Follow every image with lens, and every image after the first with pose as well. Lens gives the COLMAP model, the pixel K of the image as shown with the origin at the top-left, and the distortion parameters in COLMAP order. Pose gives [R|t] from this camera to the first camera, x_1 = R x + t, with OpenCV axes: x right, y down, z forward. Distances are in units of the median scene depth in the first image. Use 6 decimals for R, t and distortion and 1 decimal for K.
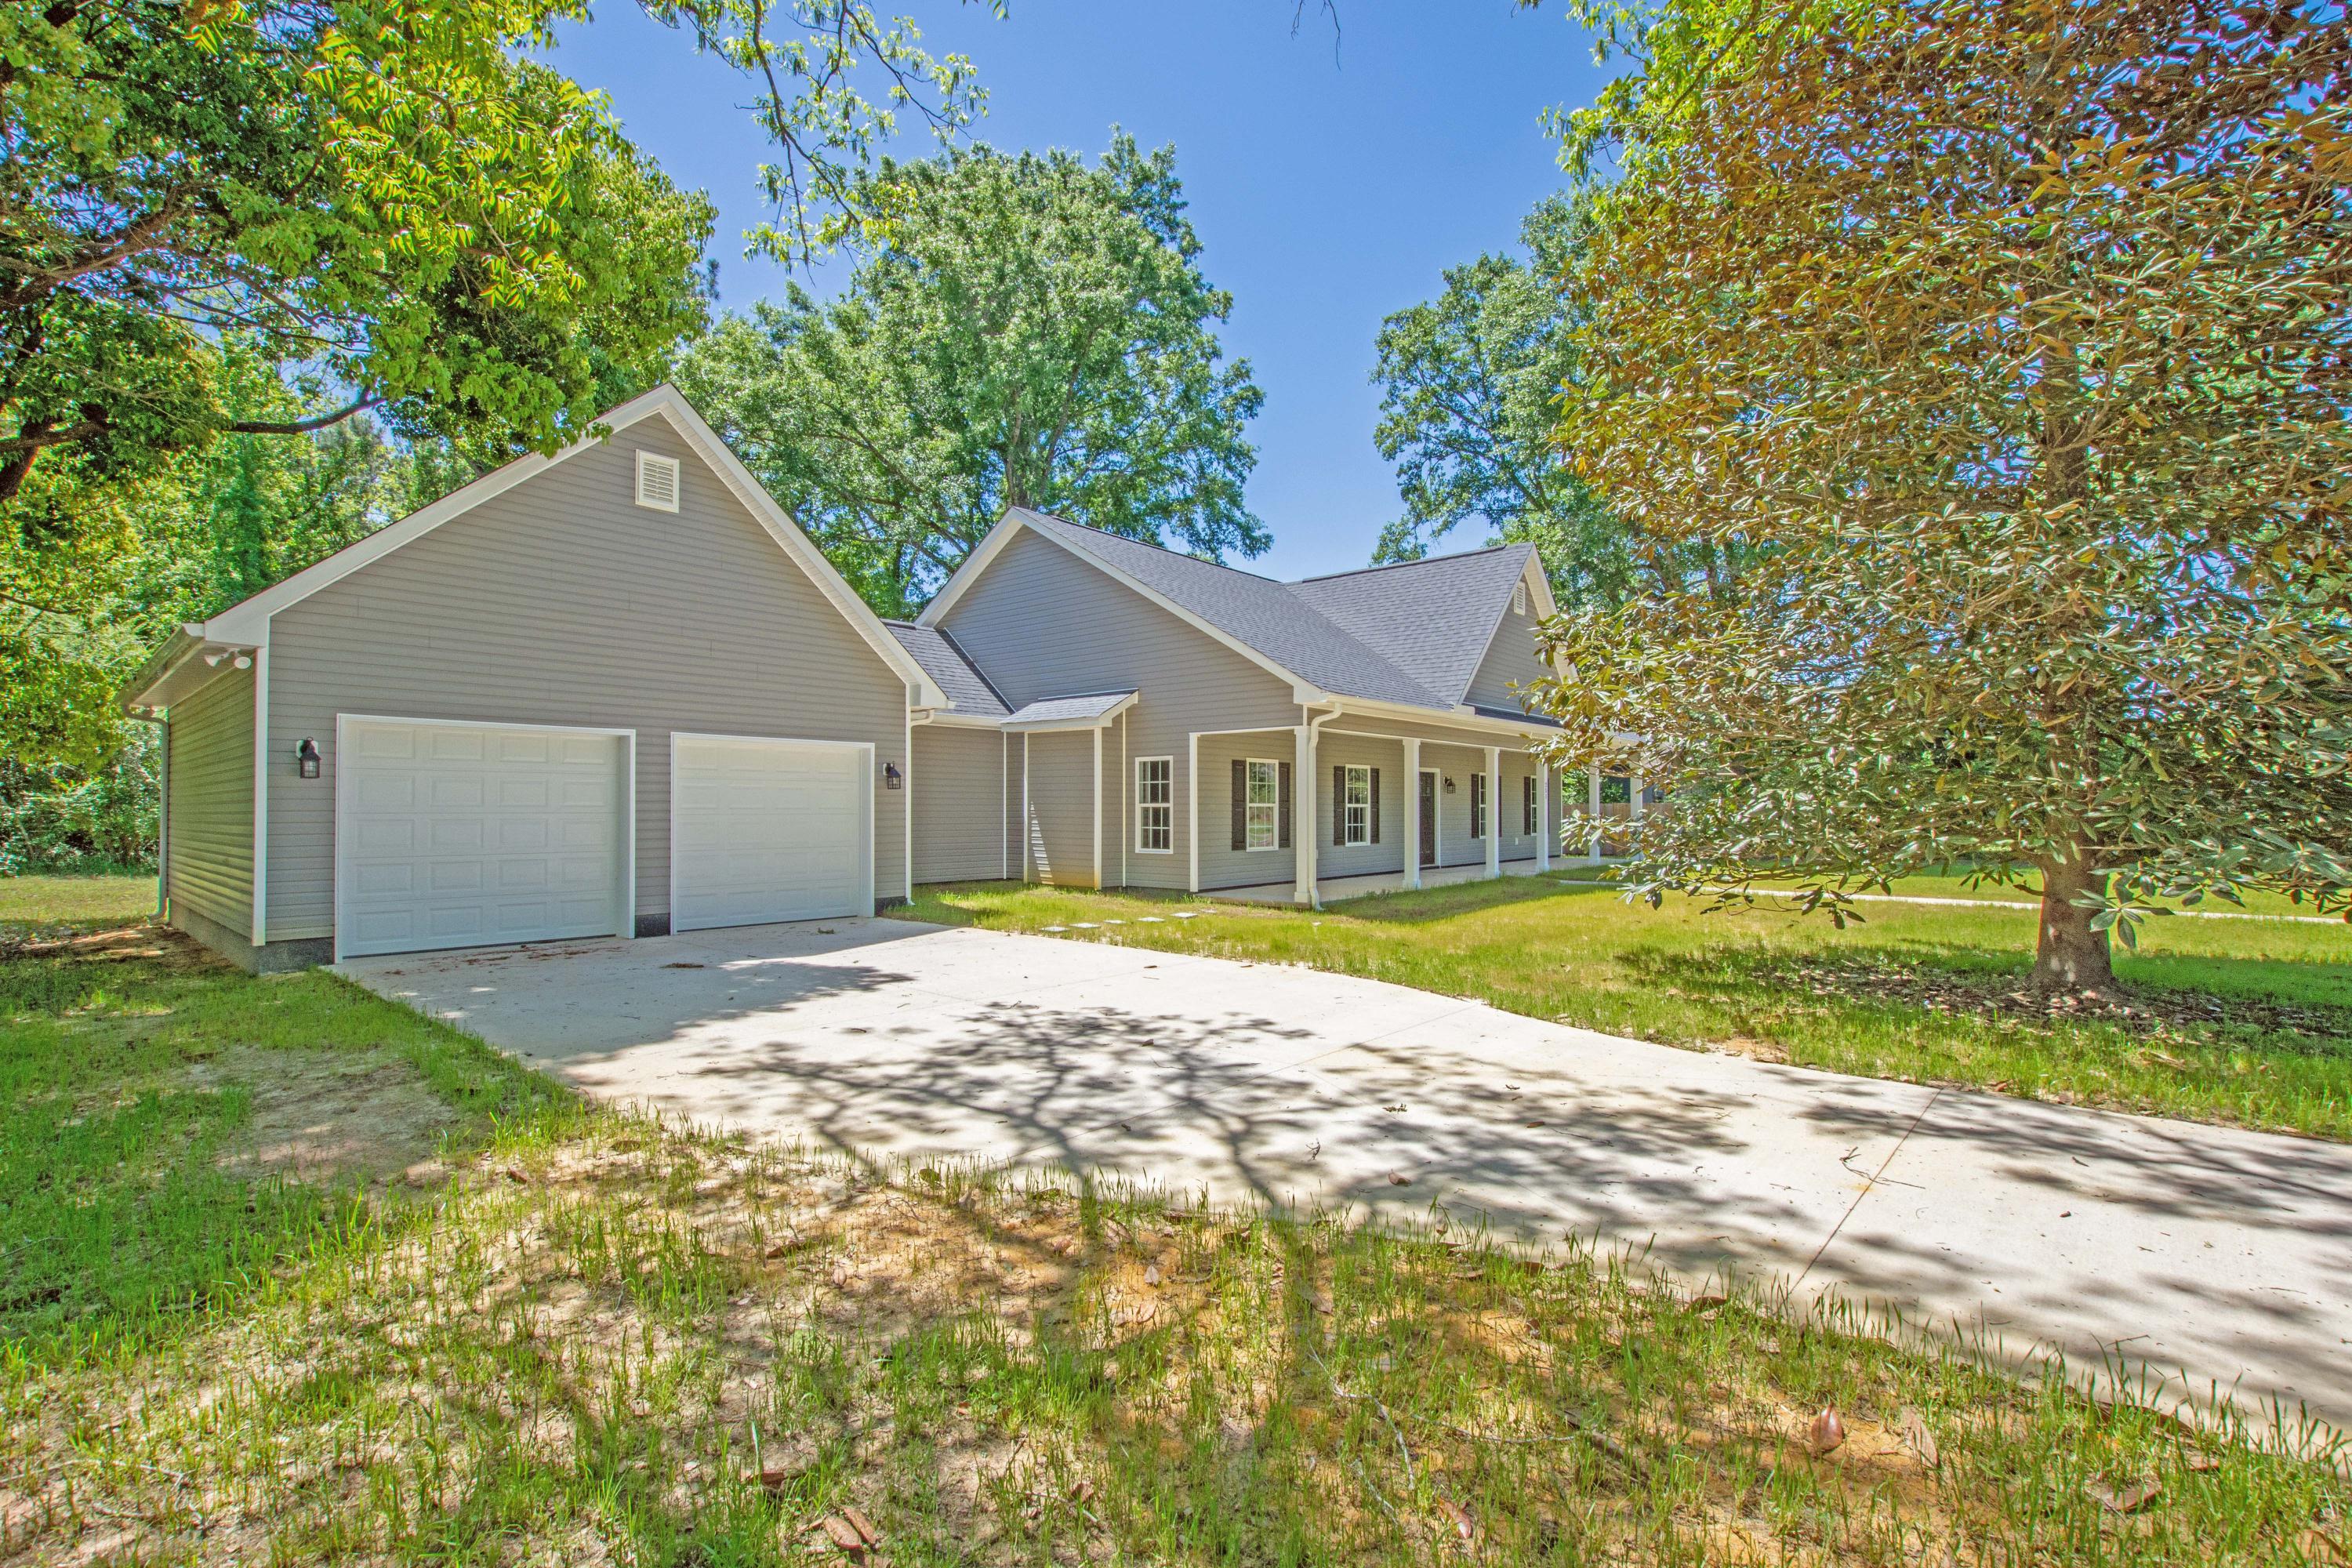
lens RADIAL K [[1048.3, 0, 1177.6], [0, 1048.3, 785.7], [0, 0, 1]] dist [-0.027846, -0.000397]
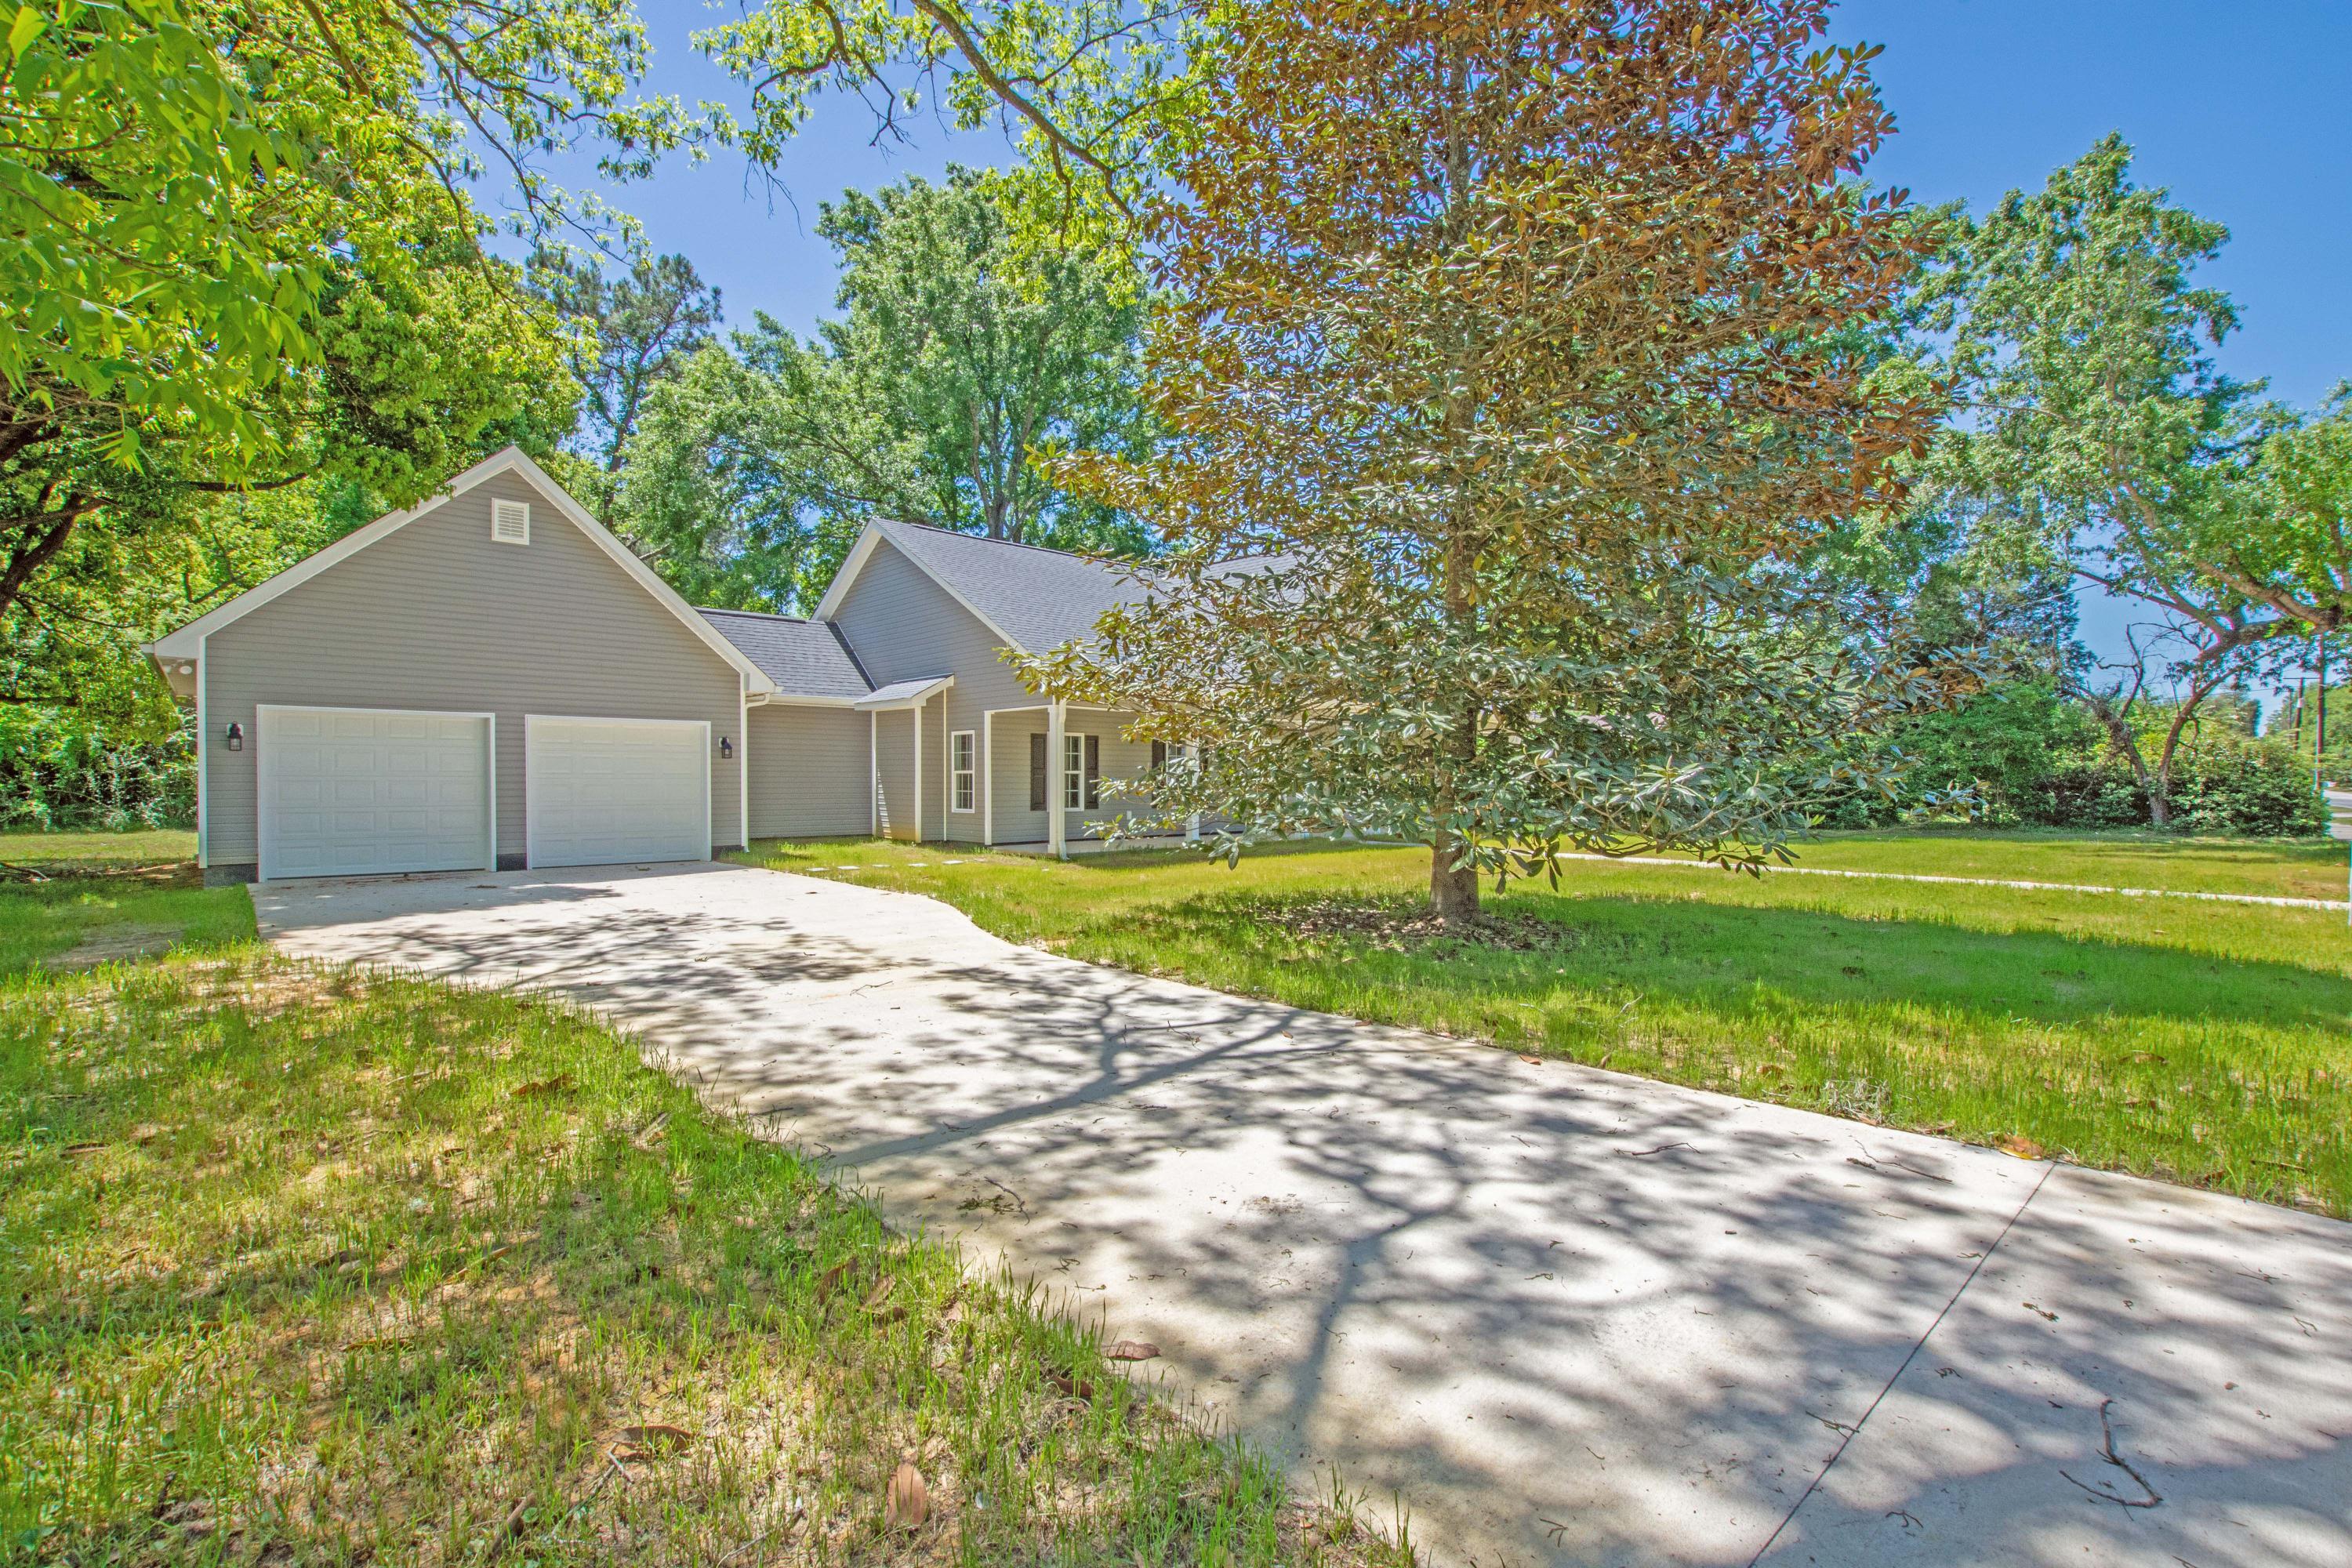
lens RADIAL K [[1048.3, 0, 1173.8], [0, 1048.3, 784.7], [0, 0, 1]] dist [-0.027846, -0.000397]
pose [[0.993272, 0.003494, -0.115754, 0.364655], [-0.000222, 0.999600, 0.028265, -0.000499], [0.115806, -0.028049, 0.992876, -0.152876]]
